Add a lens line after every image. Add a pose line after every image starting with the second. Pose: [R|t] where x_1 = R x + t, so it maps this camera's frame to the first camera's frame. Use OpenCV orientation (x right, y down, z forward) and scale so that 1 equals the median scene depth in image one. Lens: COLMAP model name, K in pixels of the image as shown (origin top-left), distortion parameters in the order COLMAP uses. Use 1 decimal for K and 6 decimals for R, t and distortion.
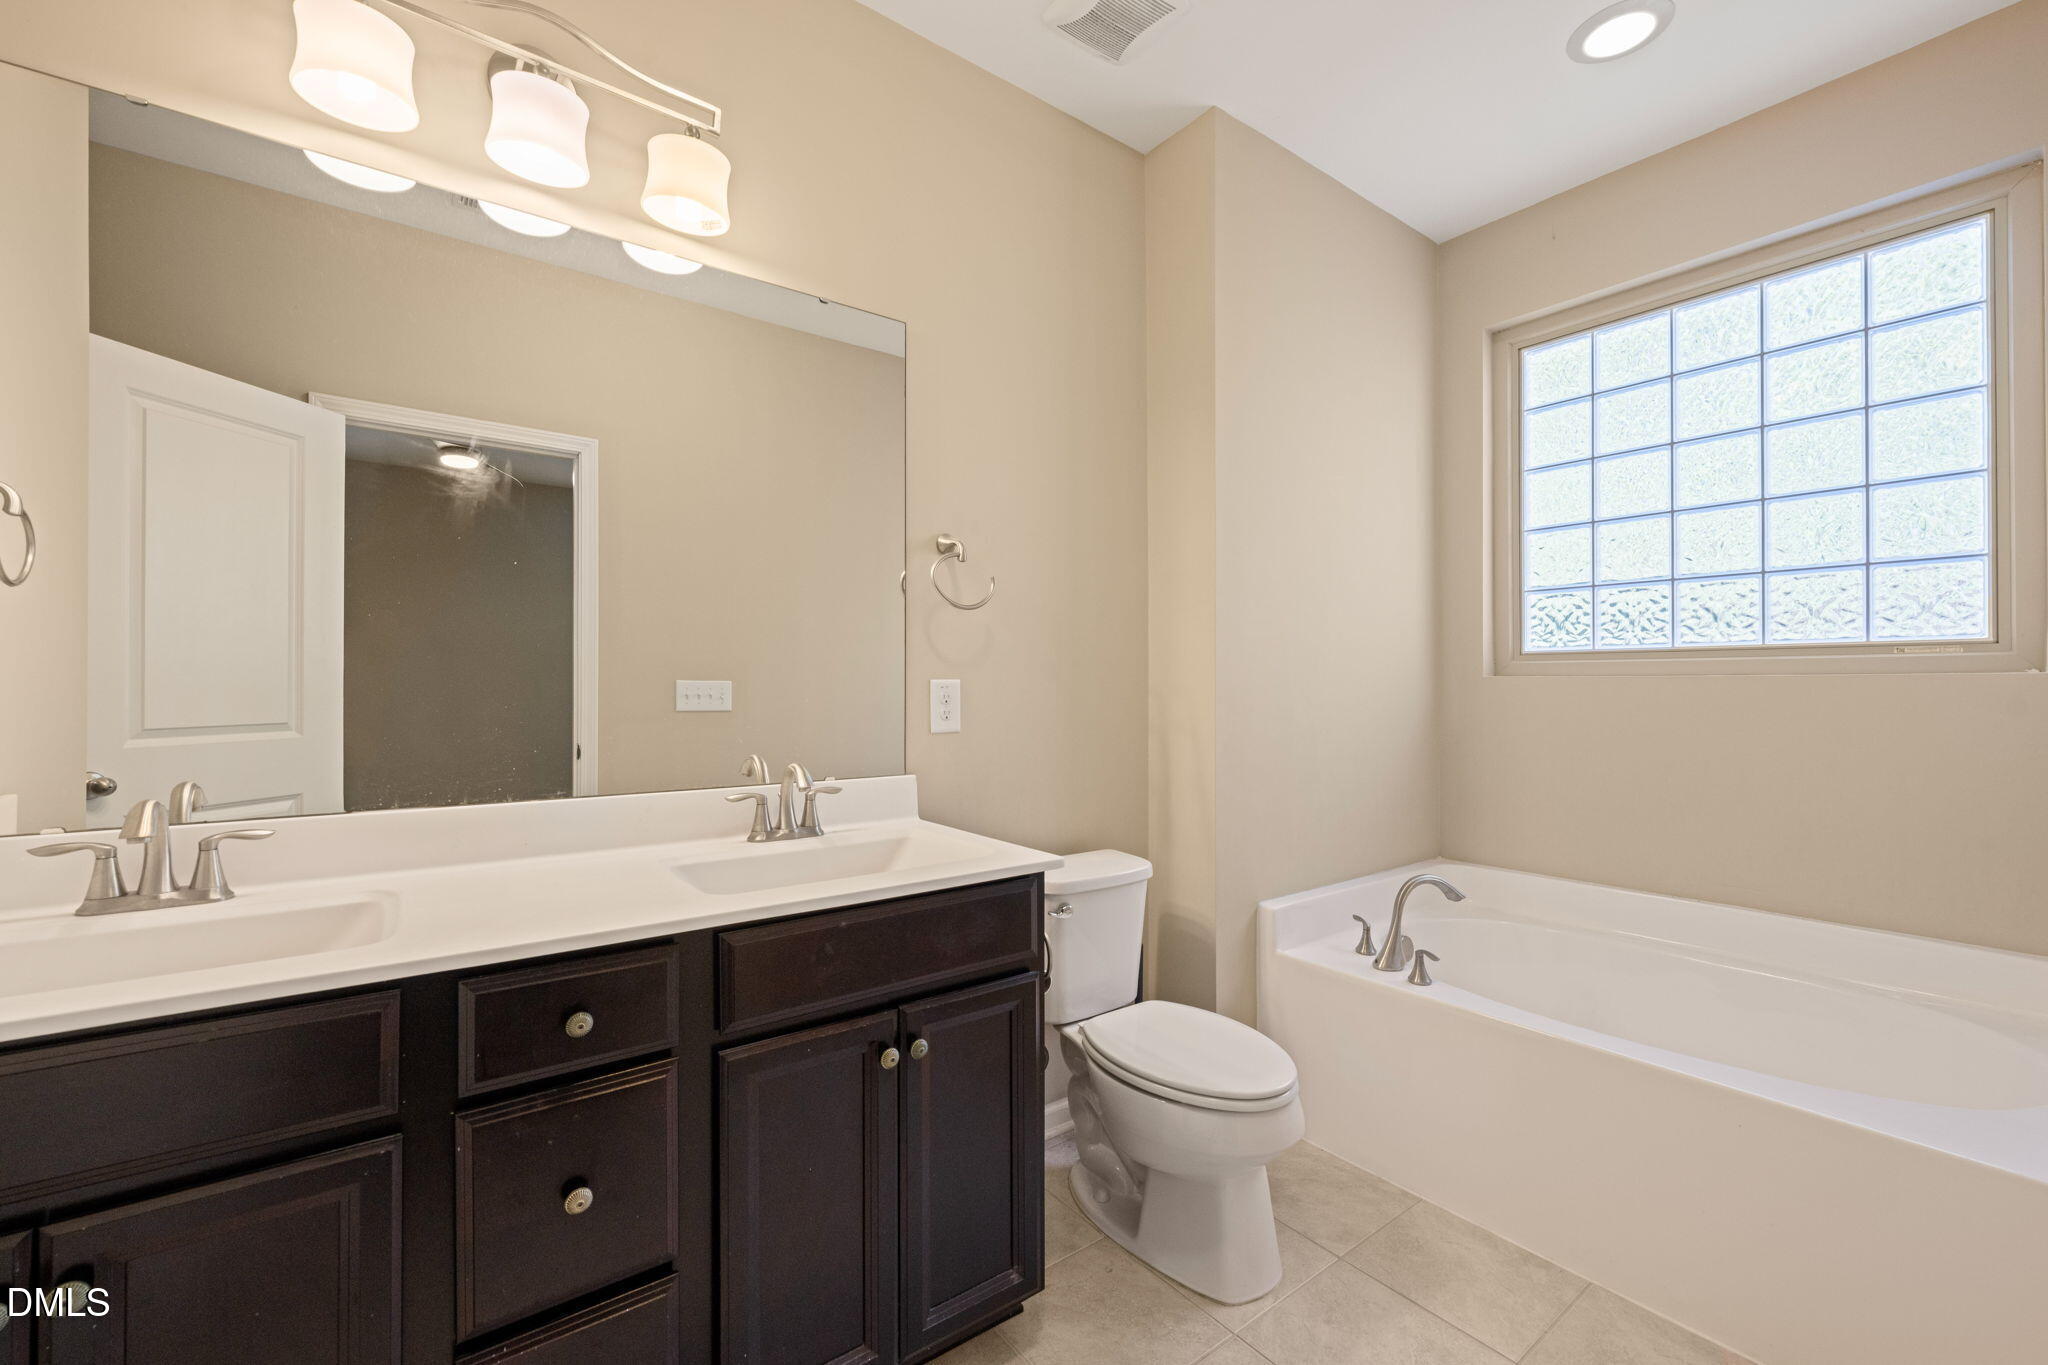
lens RADIAL K [[830.9, 0, 1019.4], [0, 830.9, 689.6], [0, 0, 1]] dist [-0.000251, -0.001226]
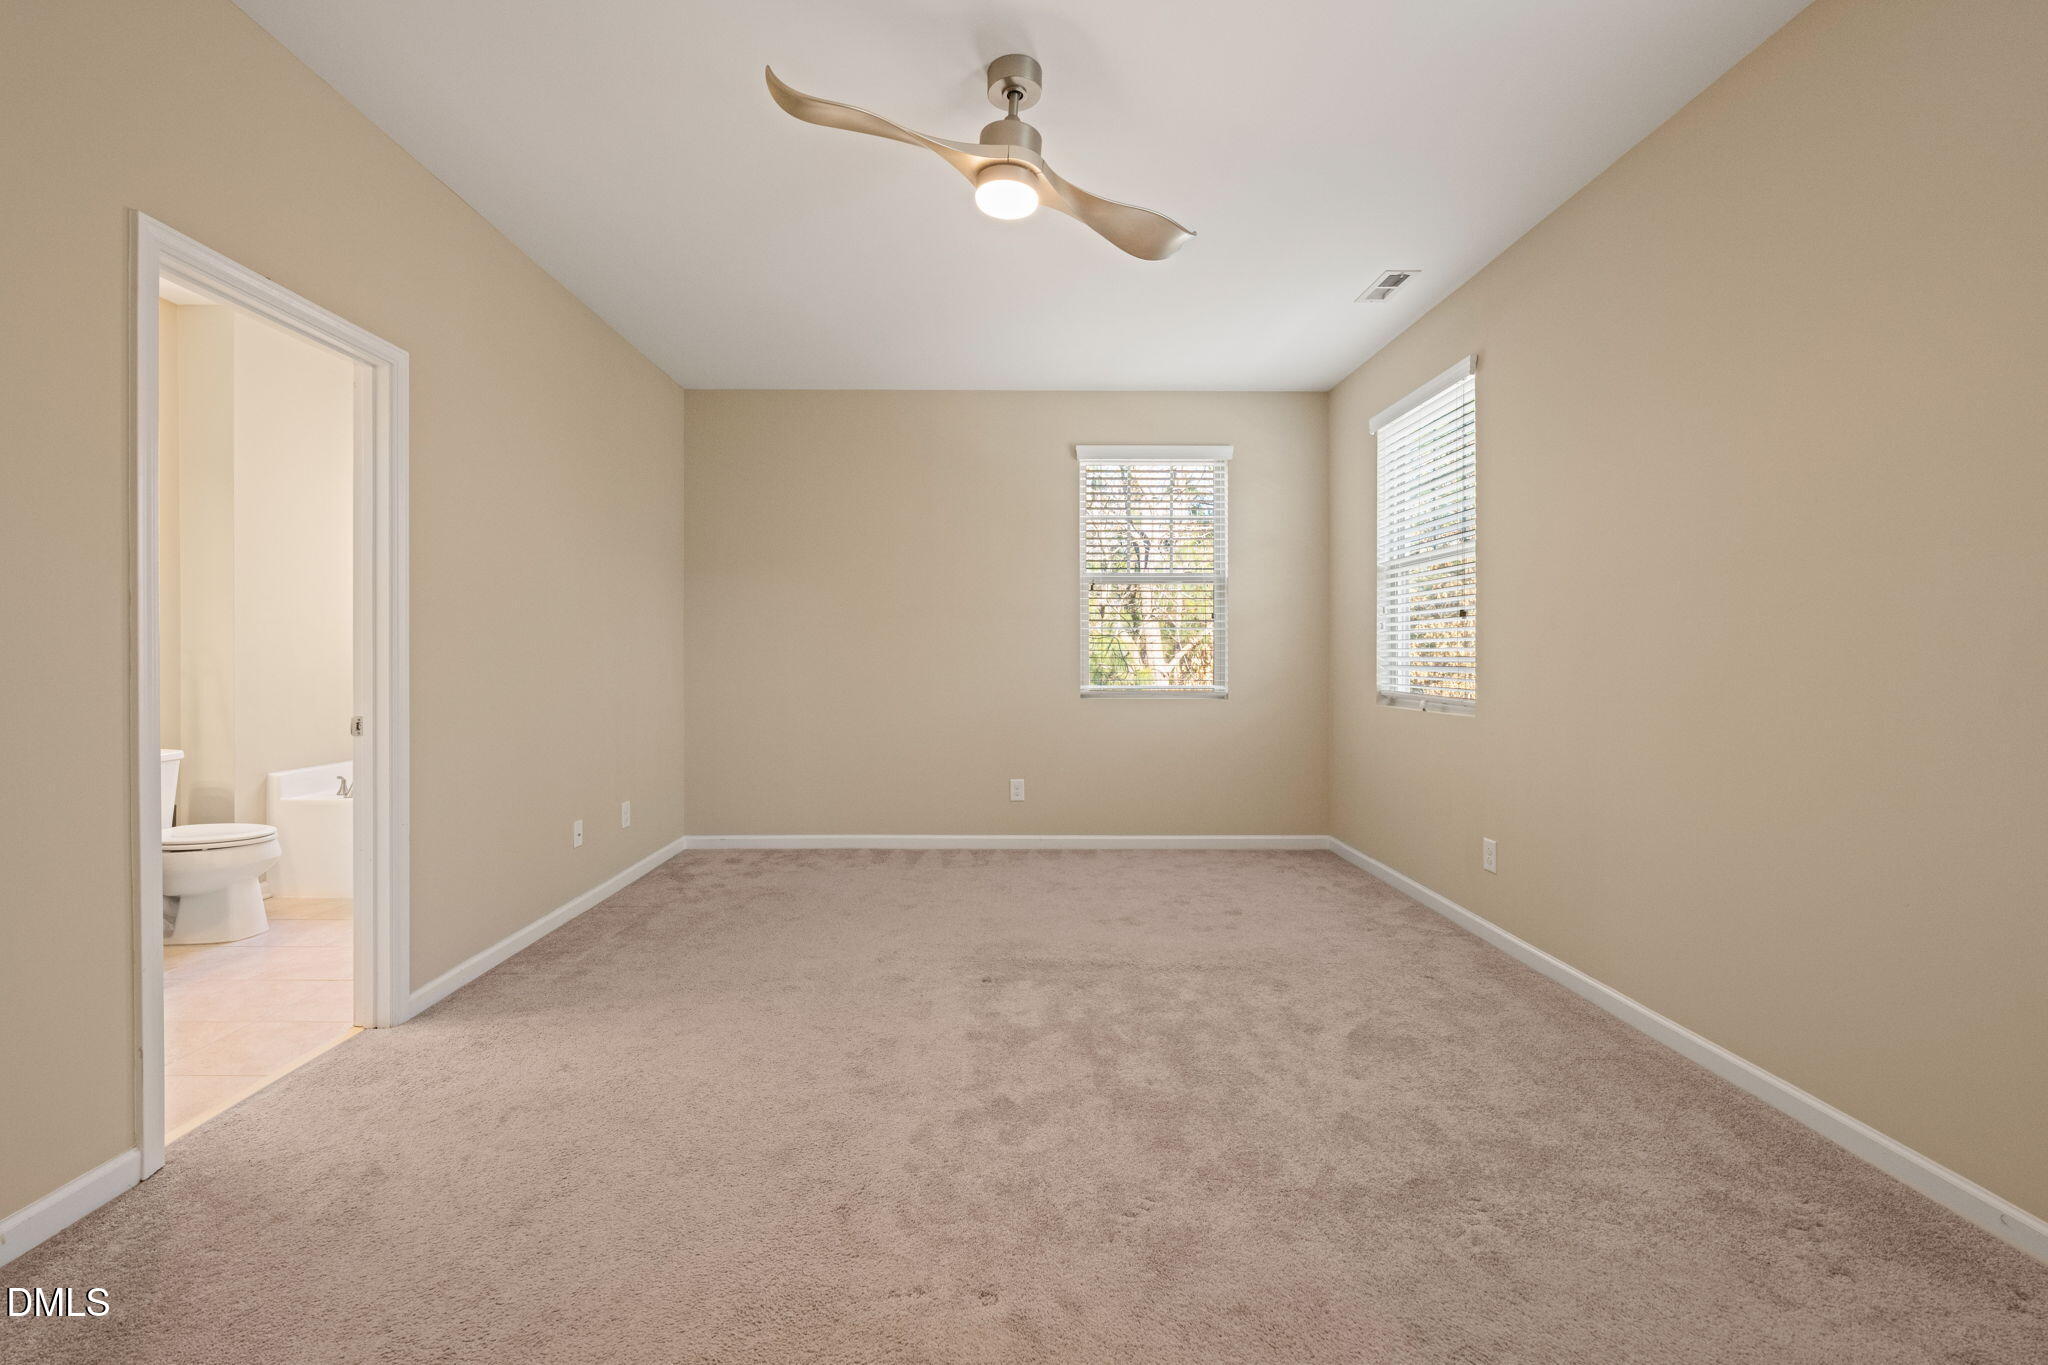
lens RADIAL K [[830.9, 0, 1003.3], [0, 830.9, 664.0], [0, 0, 1]] dist [-0.000251, -0.001226]
pose [[0.591404, 0.002288, 0.806372, -0.229130], [-0.006881, 0.999974, 0.002209, 0.017225], [-0.806346, -0.006855, 0.591404, -1.426805]]
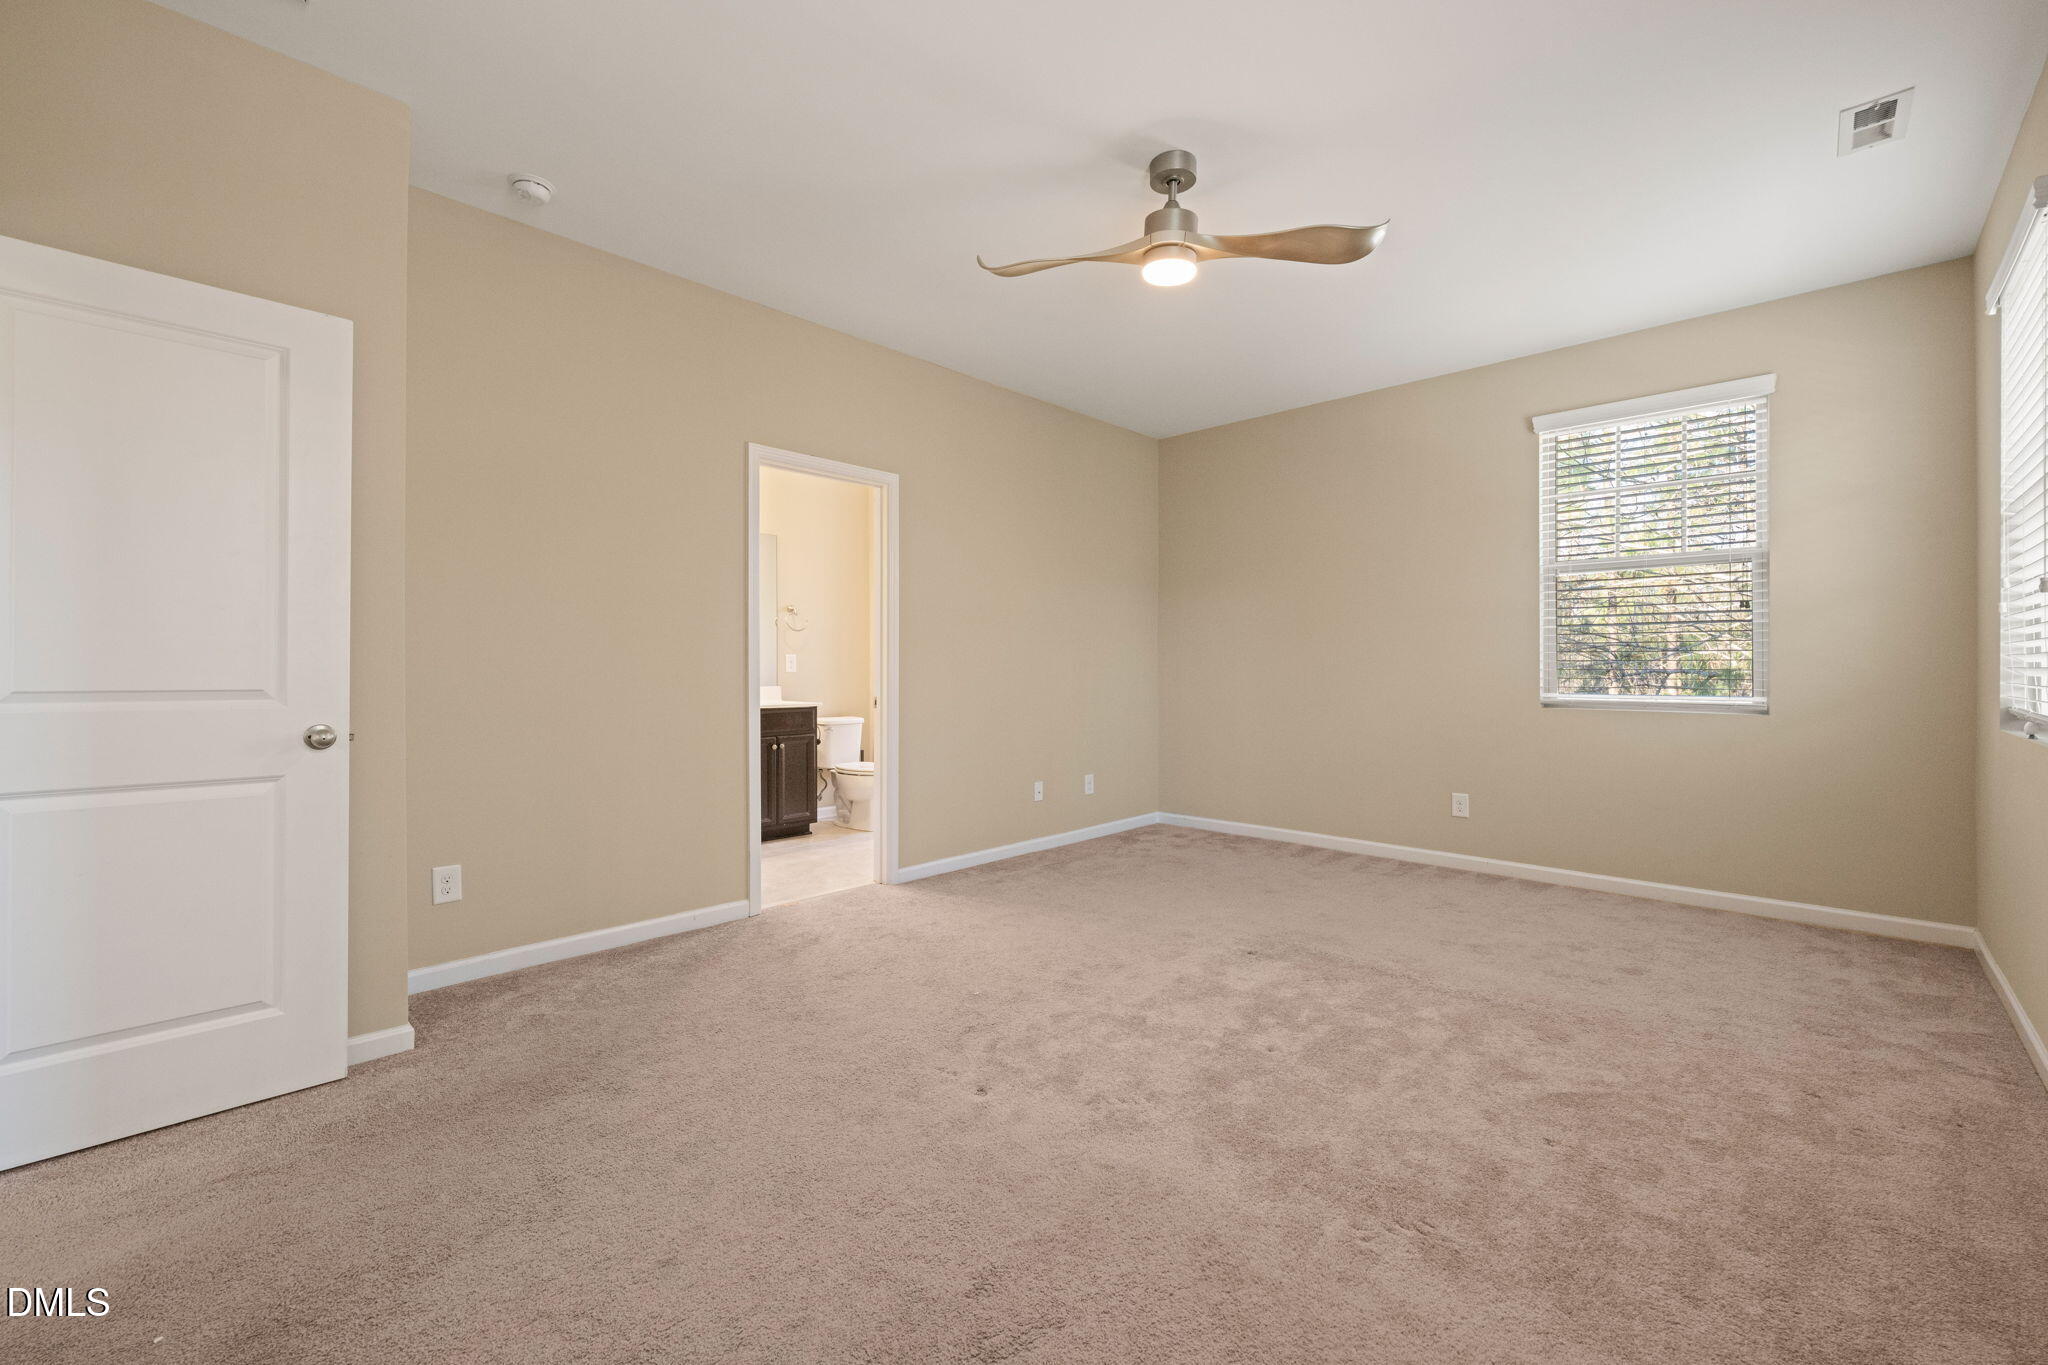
lens RADIAL K [[830.9, 0, 1020.7], [0, 830.9, 681.7], [0, 0, 1]] dist [-0.000251, -0.001226]
pose [[0.986472, 0.004418, 0.163868, 0.234329], [-0.007257, 0.999834, 0.016725, 0.029242], [-0.163767, -0.017688, 0.986341, -2.055847]]
